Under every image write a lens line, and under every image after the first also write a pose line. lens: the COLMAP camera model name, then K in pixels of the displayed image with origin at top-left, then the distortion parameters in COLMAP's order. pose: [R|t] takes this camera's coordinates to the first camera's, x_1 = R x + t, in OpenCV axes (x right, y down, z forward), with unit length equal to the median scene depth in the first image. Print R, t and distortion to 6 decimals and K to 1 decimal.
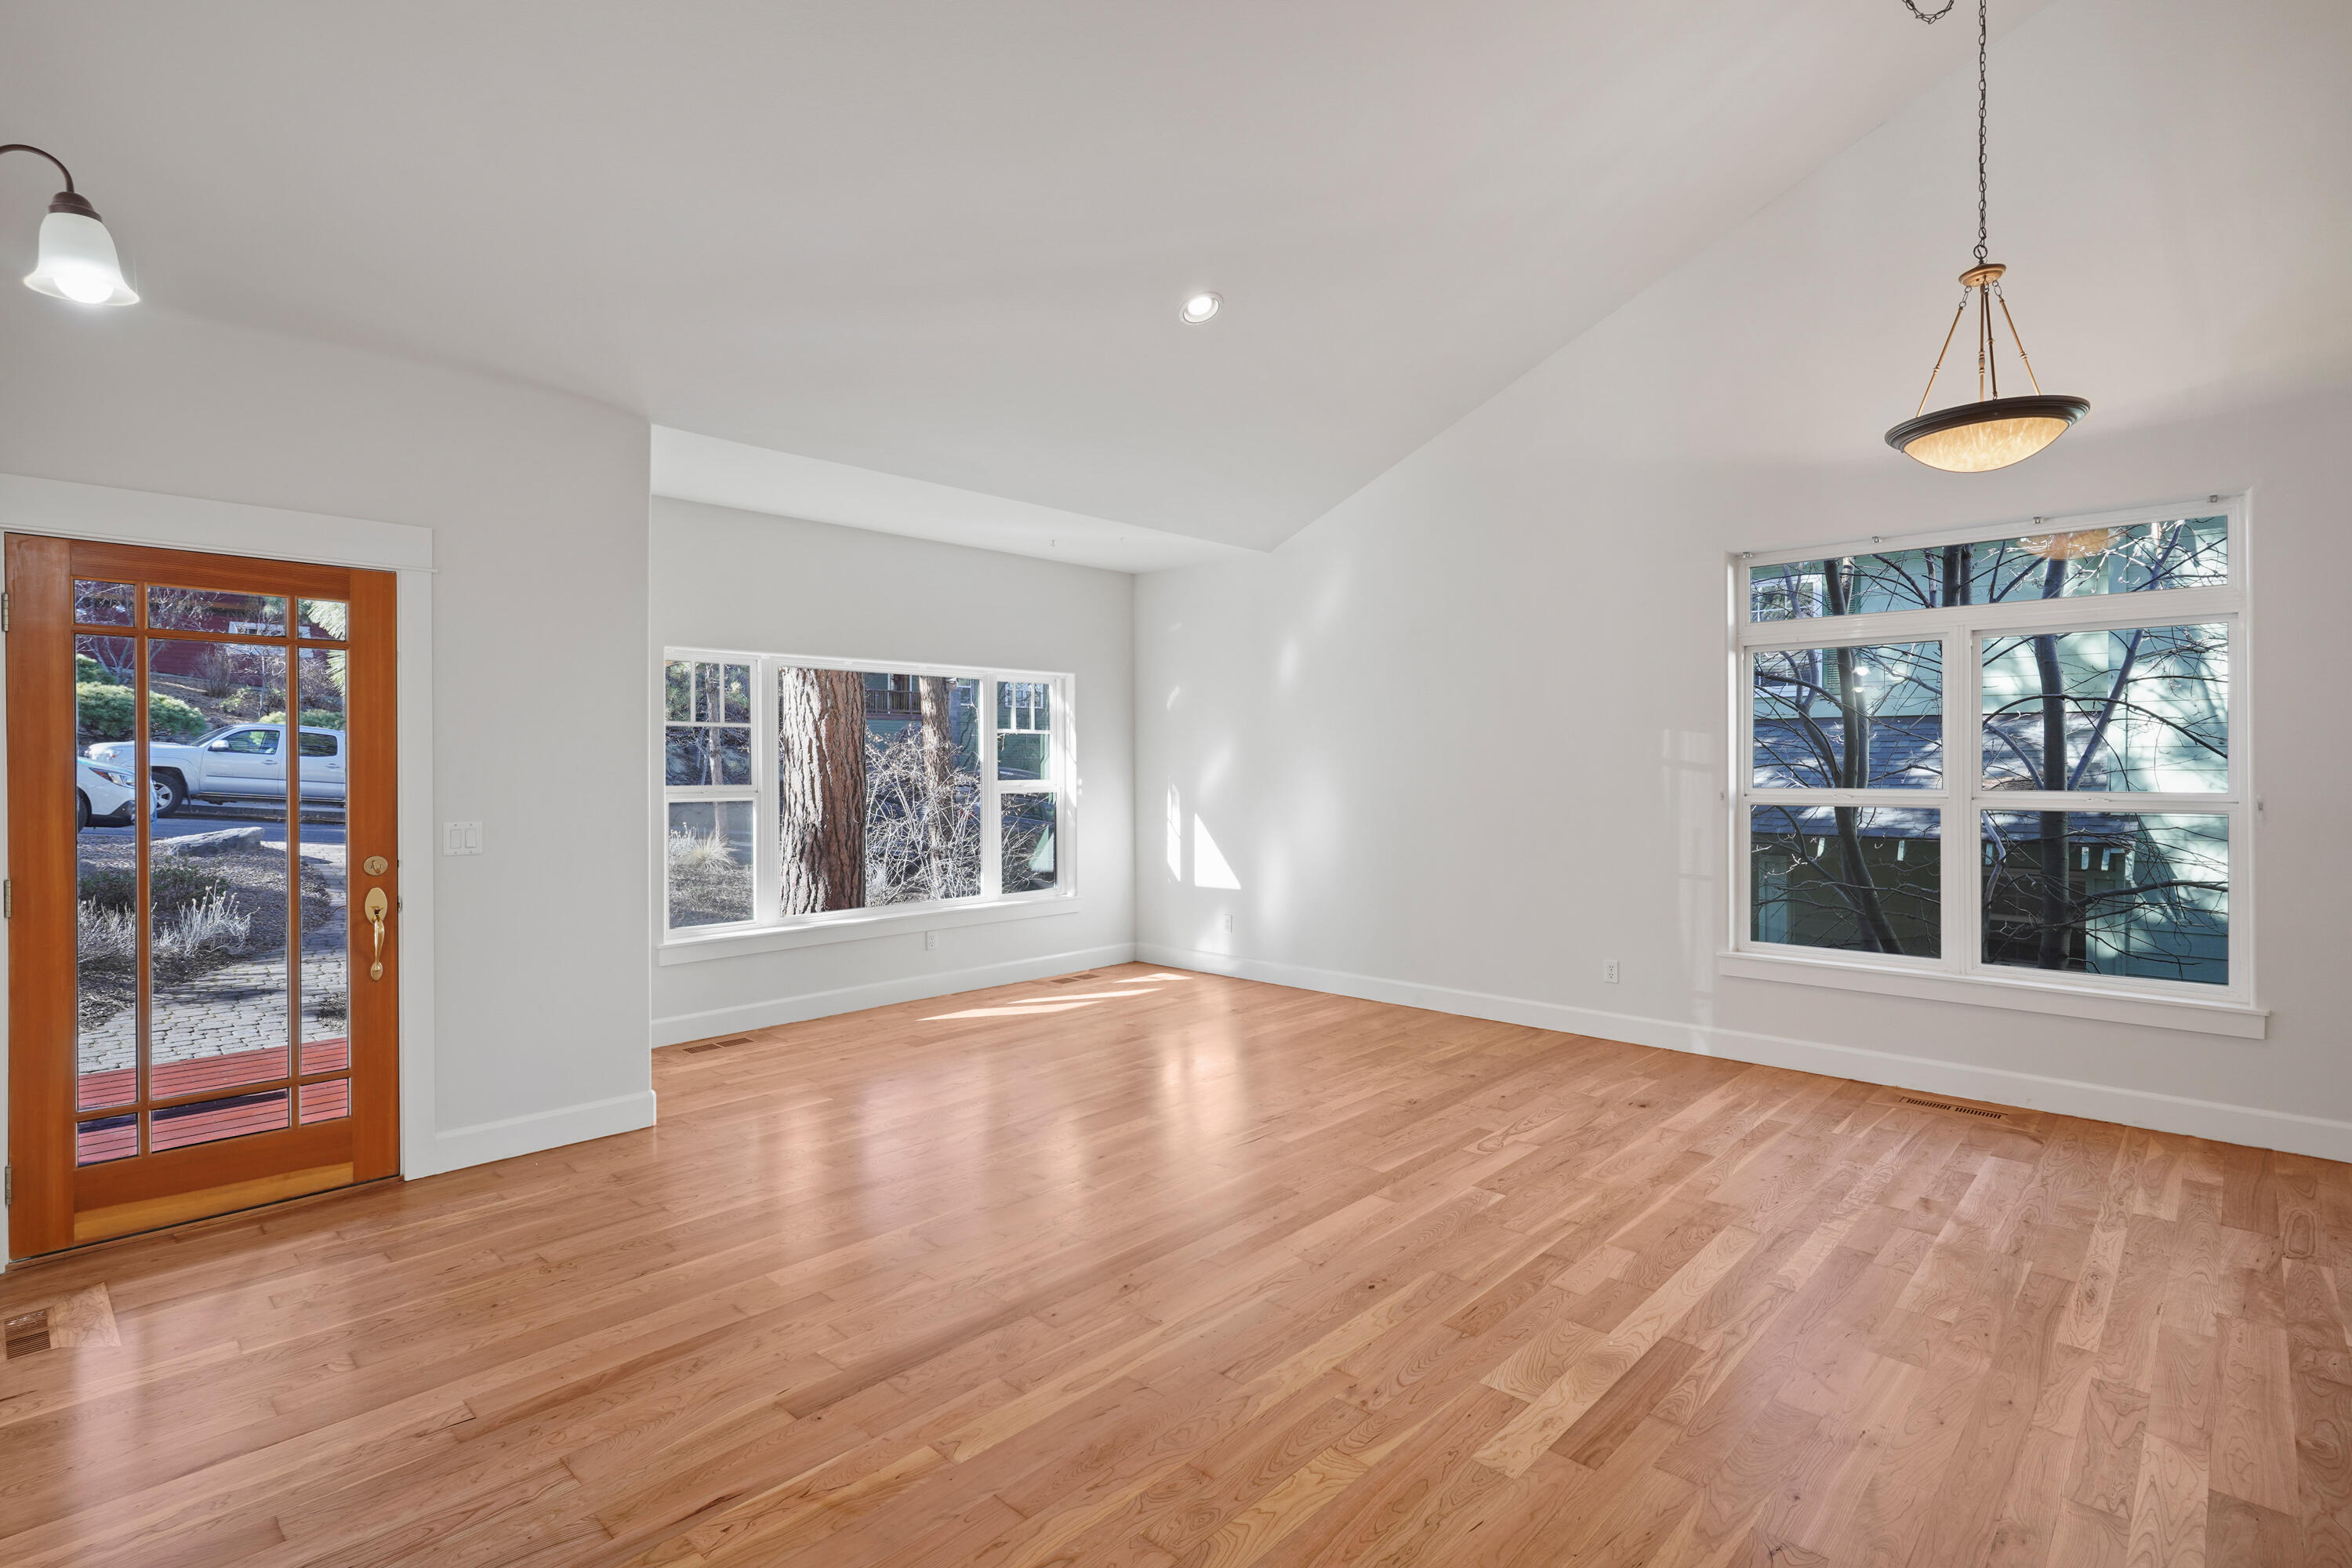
lens RADIAL K [[1131.2, 0, 1182.3], [0, 1131.2, 778.8], [0, 0, 1]] dist [-0.001178, 0.000651]
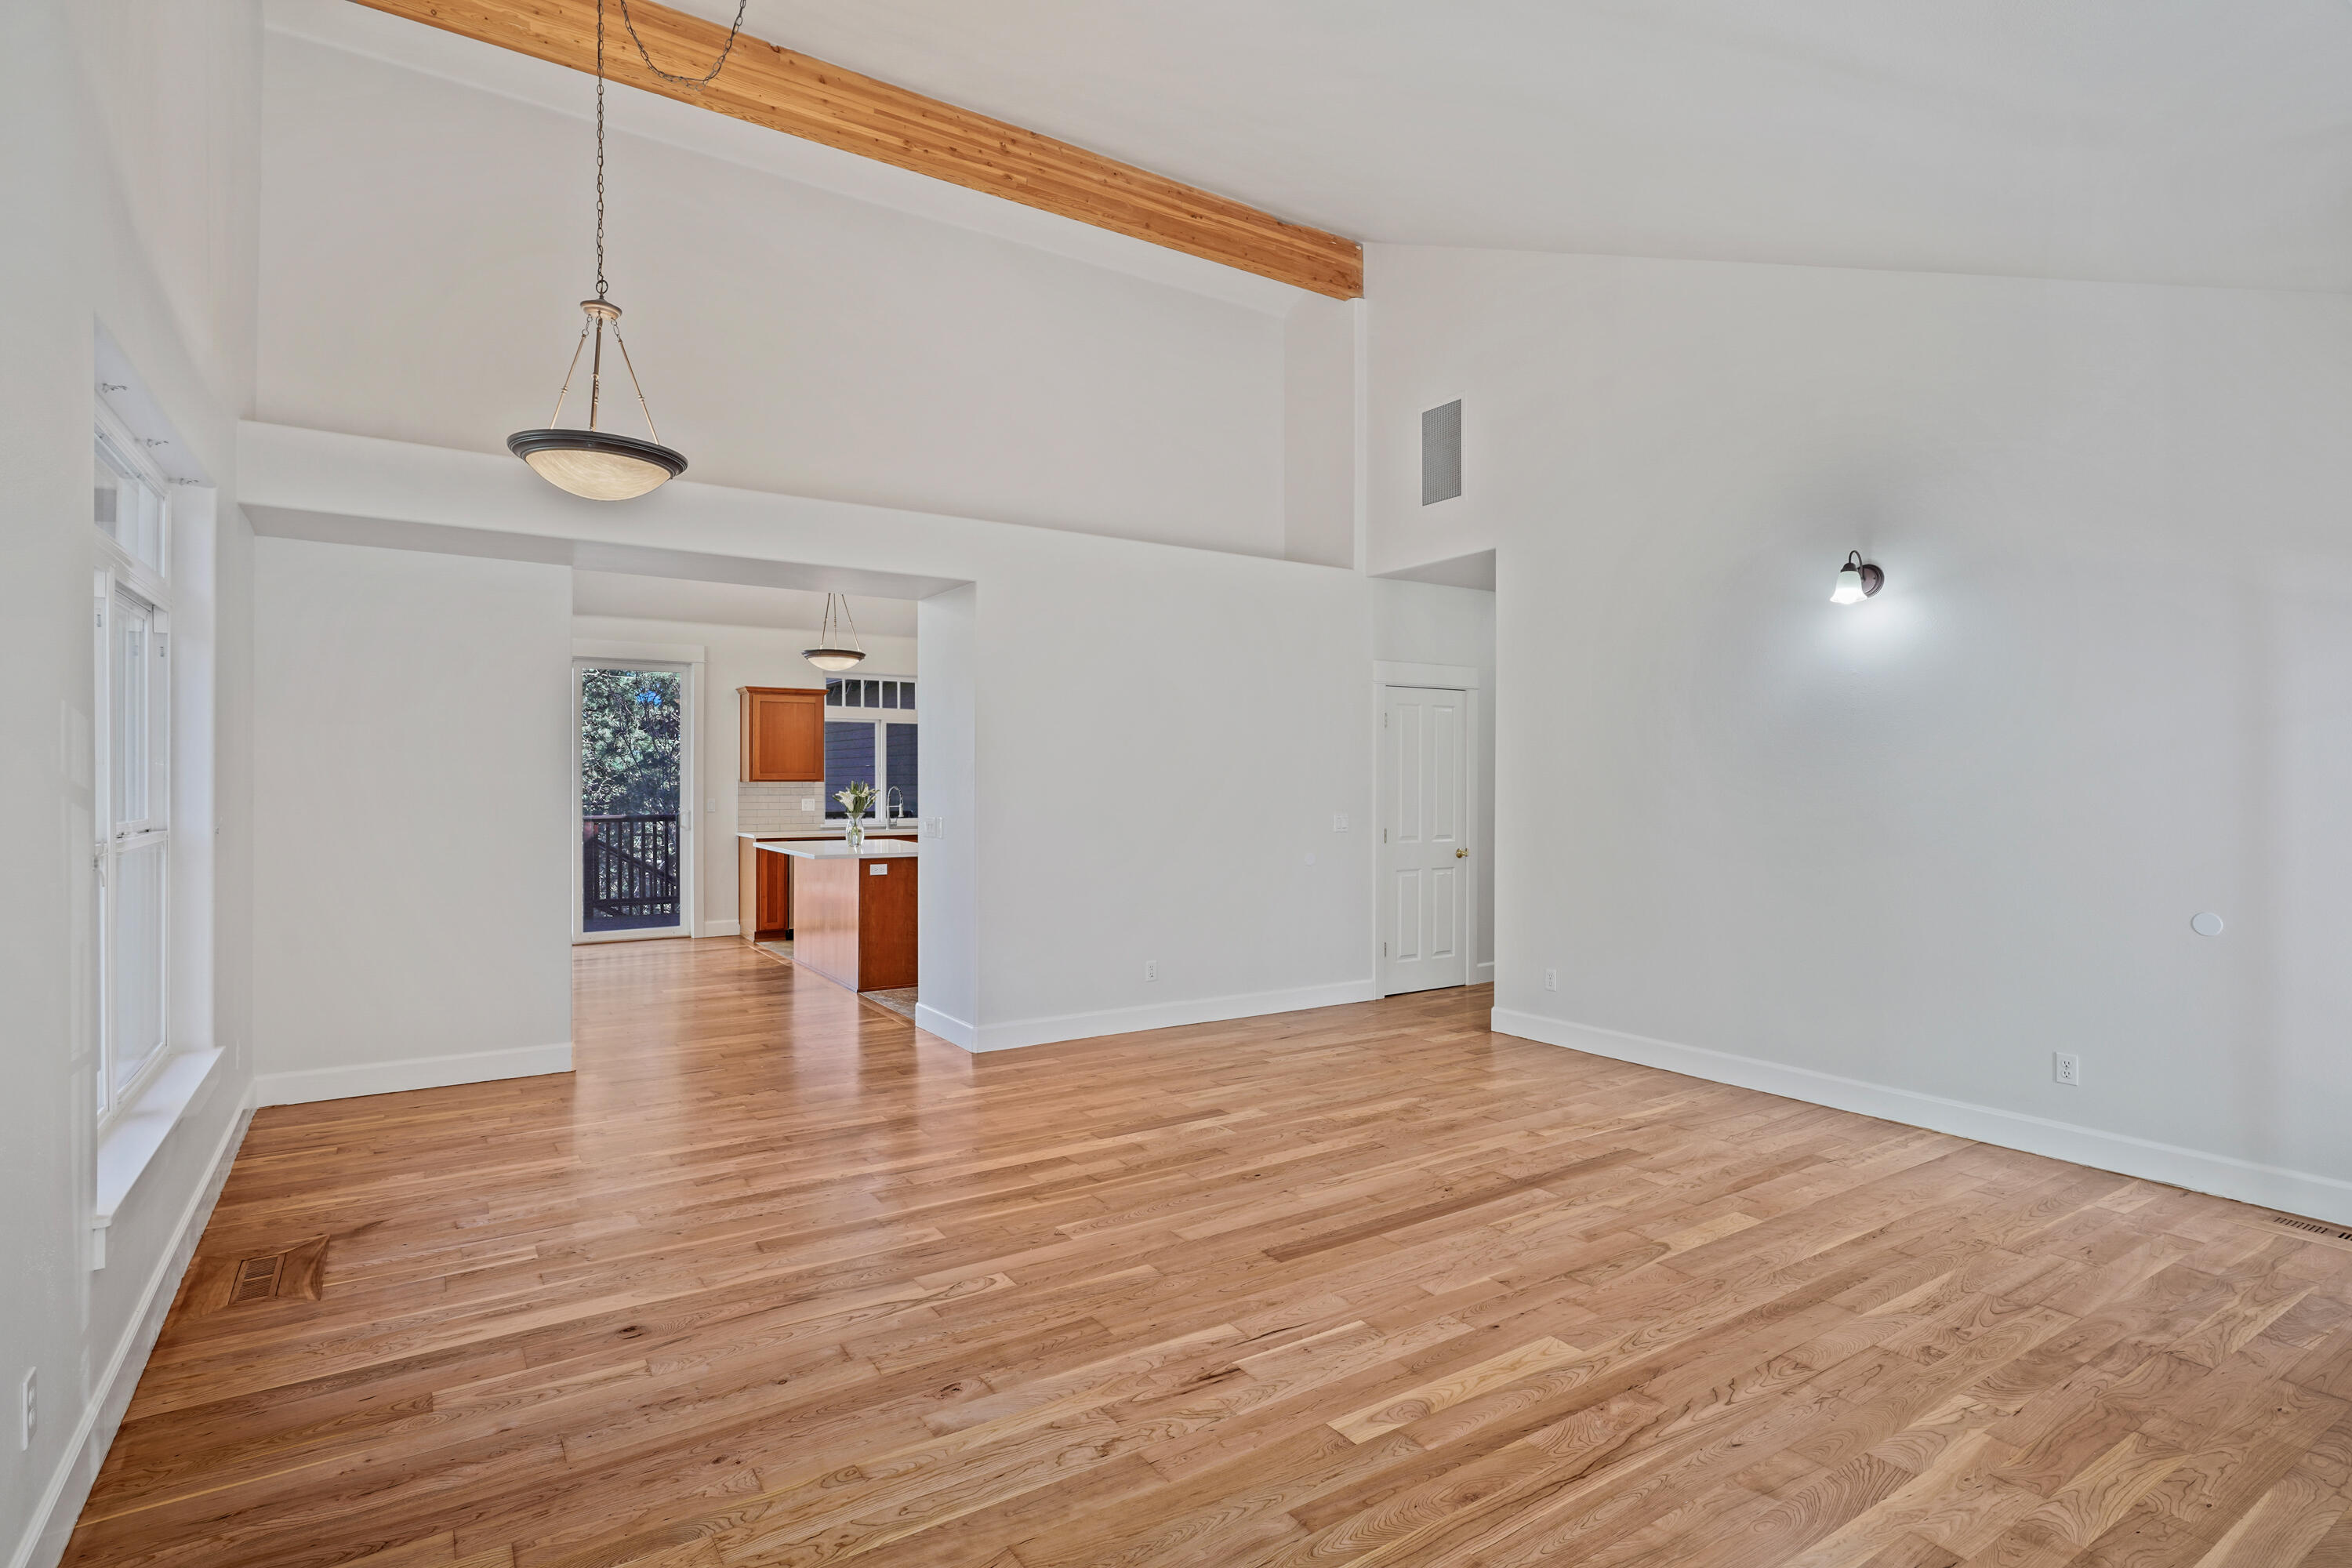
lens RADIAL K [[1168.7, 0, 1179.2], [0, 1168.7, 779.4], [0, 0, 1]] dist [-0.003194, 0.000324]
pose [[-0.972634, 0.000336, 0.232342, -0.044302], [0.003550, 0.999904, 0.013414, -0.025733], [-0.232315, 0.013872, -0.972542, 1.655381]]
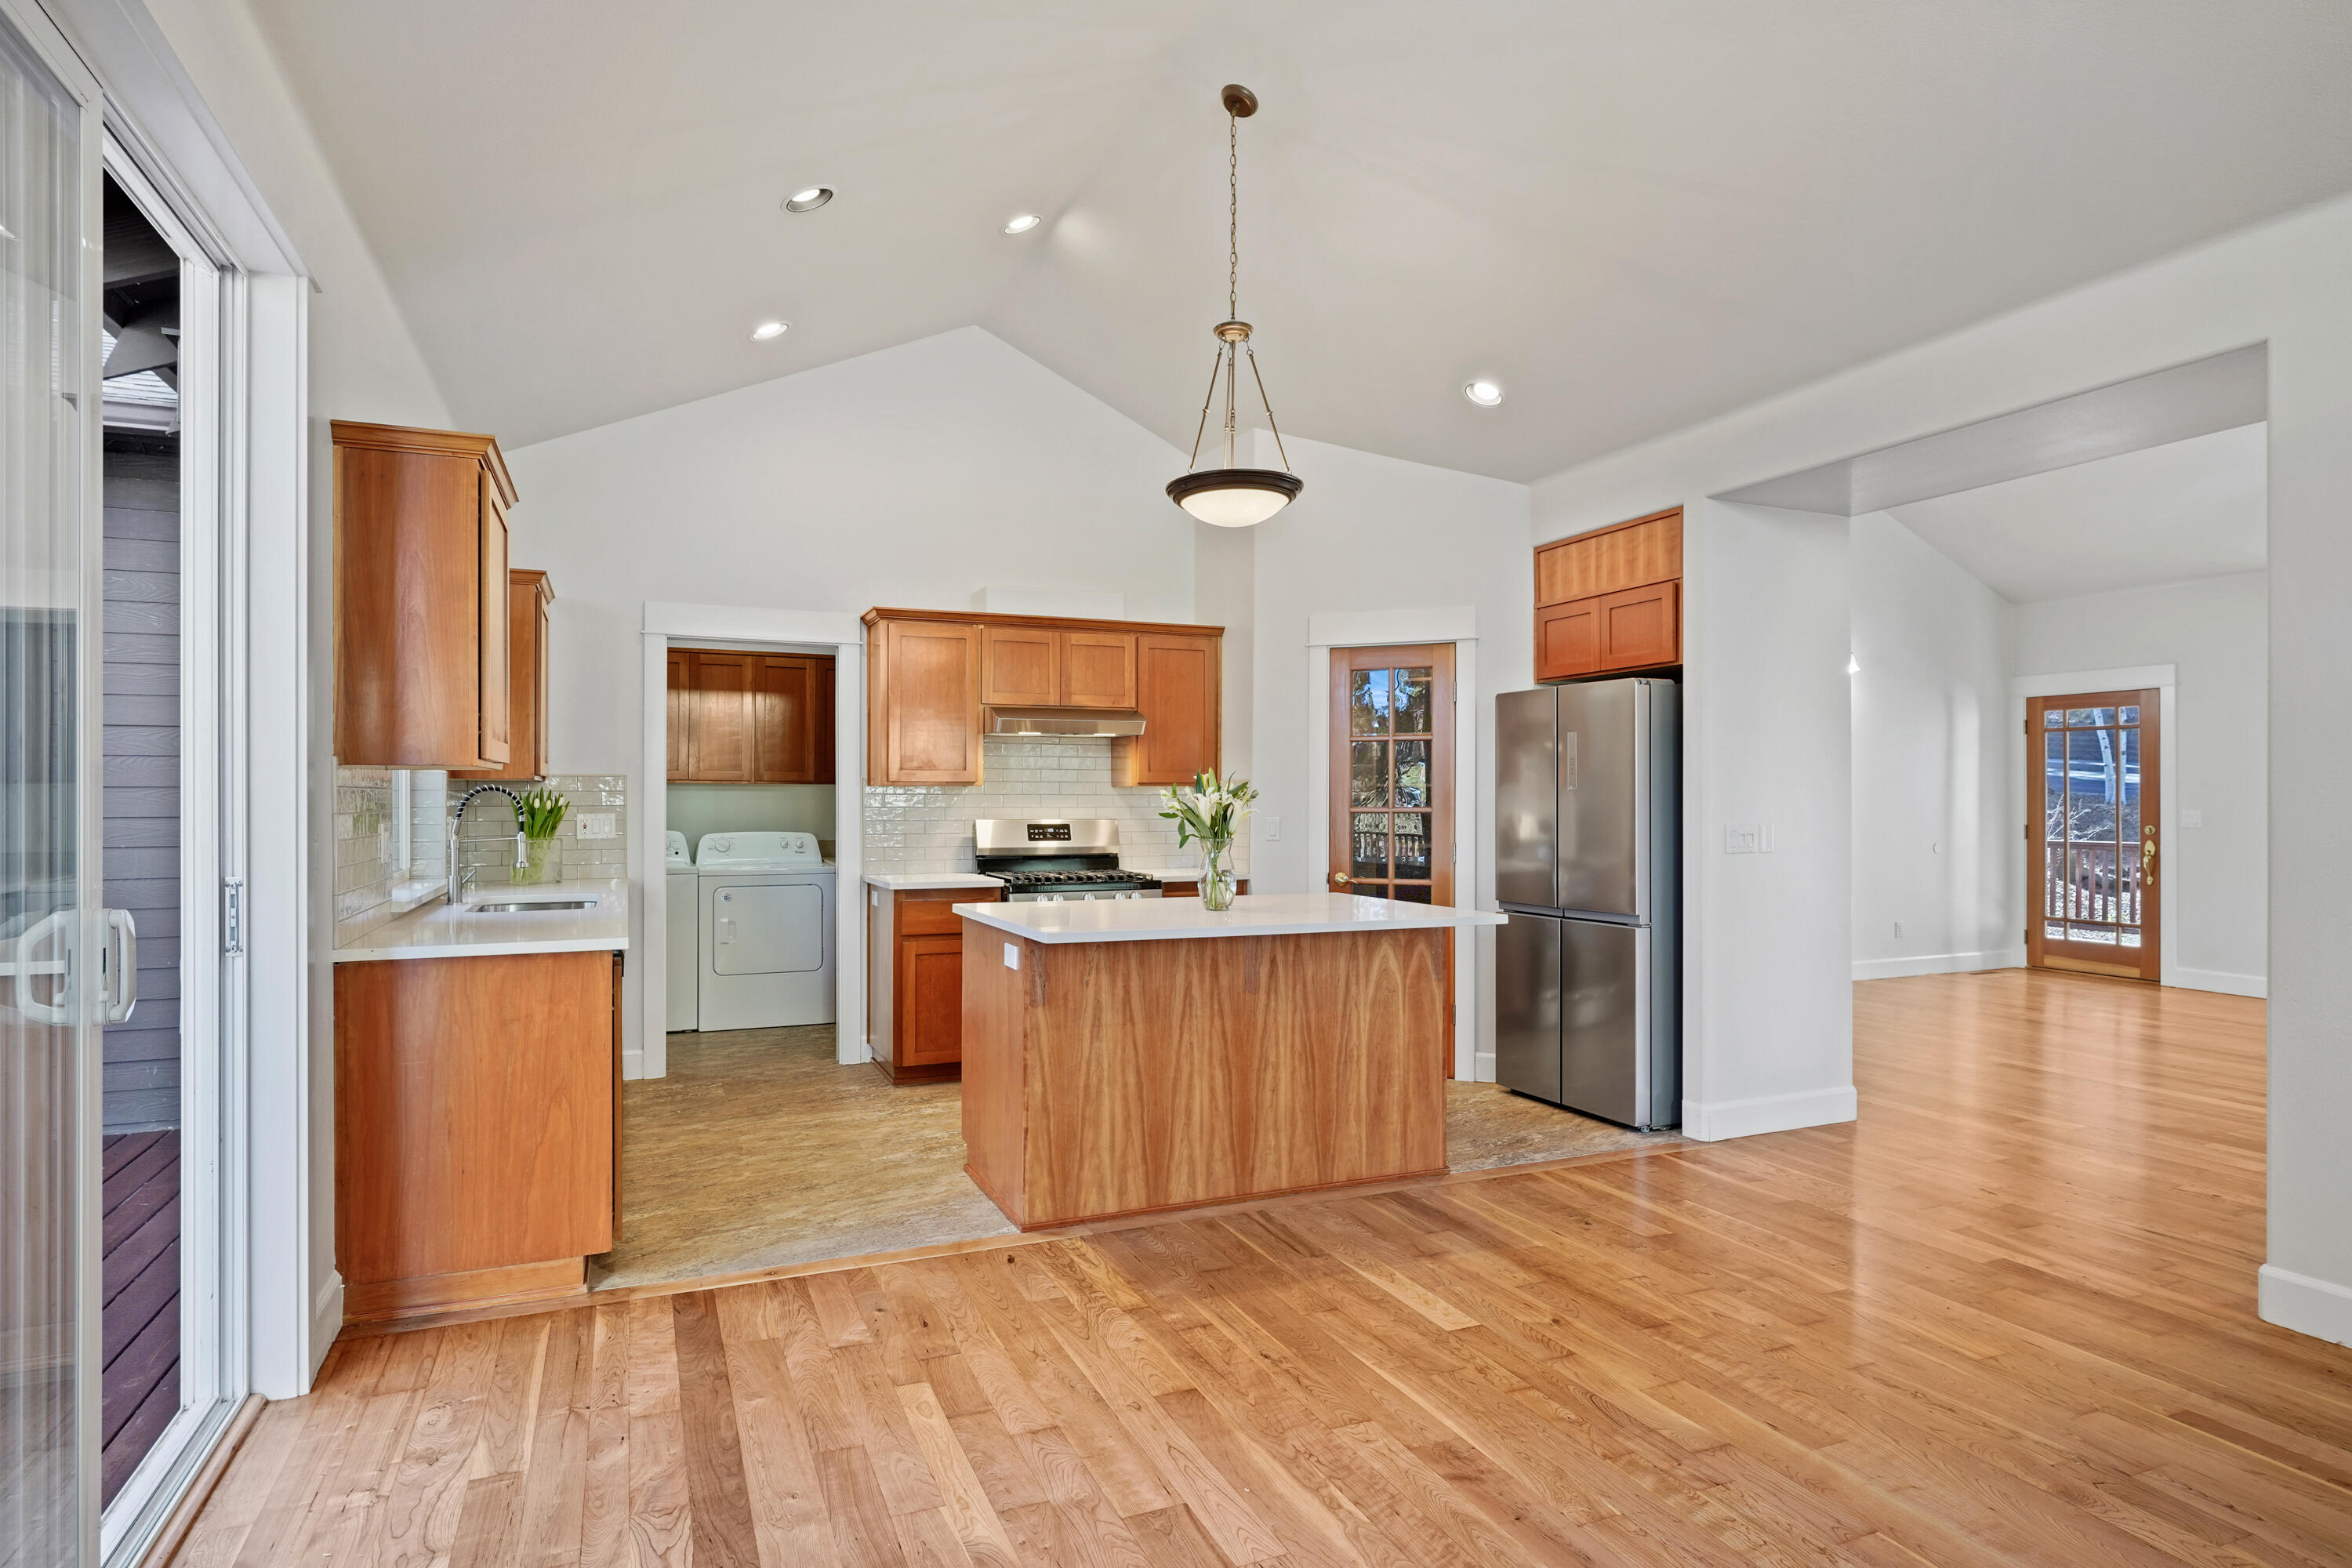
lens RADIAL K [[1267.1, 0, 1175.4], [0, 1267.1, 791.9], [0, 0, 1]] dist [-0.003224, 0.000707]
pose [[-0.397272, -0.001098, -0.917700, 1.862894], [-0.011024, 0.999933, 0.003576, 0.015452], [0.917635, 0.011537, -0.397258, 0.234751]]
